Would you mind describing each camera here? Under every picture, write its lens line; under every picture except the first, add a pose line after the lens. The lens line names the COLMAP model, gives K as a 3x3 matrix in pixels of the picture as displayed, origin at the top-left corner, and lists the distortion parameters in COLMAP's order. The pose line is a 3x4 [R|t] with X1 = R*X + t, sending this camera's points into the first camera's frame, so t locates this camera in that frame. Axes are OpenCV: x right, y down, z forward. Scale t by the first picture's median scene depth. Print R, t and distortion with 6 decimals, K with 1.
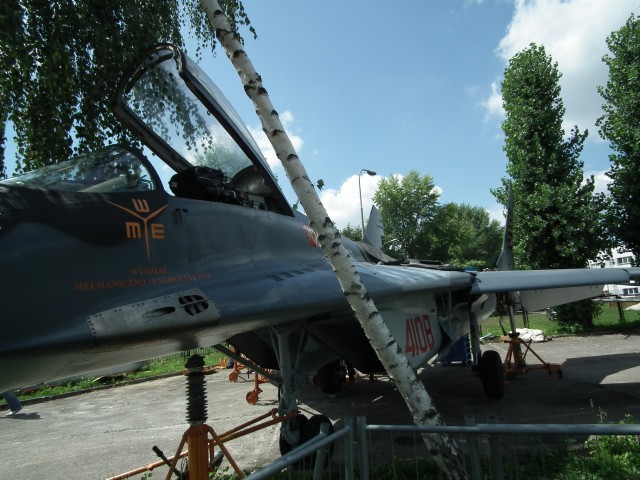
lens RADIAL K [[441.1, 0, 318.6], [0, 441.1, 245.3], [0, 0, 1]] dist [0.000655, -0.010185]
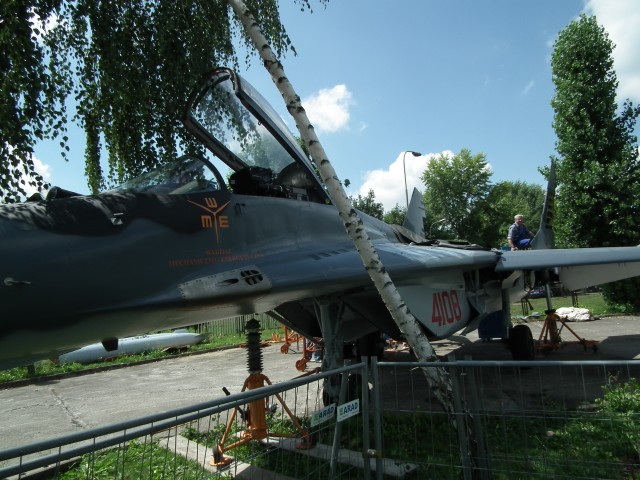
lens RADIAL K [[441.1, 0, 317.8], [0, 441.1, 249.2], [0, 0, 1]] dist [0.000655, -0.010185]
pose [[0.993642, -0.009632, -0.112174, 0.035016], [0.015259, 0.998662, 0.049411, -0.006476], [0.111548, -0.050808, 0.992459, -0.160629]]
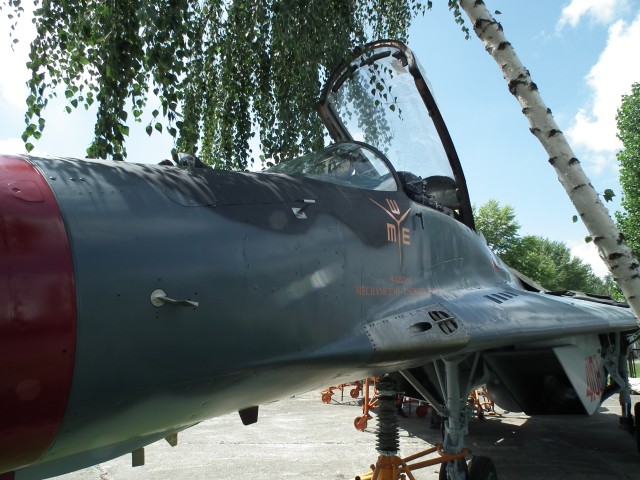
lens RADIAL K [[441.1, 0, 322.9], [0, 441.1, 243.7], [0, 0, 1]] dist [0.000655, -0.010185]
pose [[0.989135, 0.069045, -0.129789, -0.241571], [-0.075919, 0.995920, -0.048777, 0.023225], [0.125891, 0.058101, 0.990341, 0.052113]]
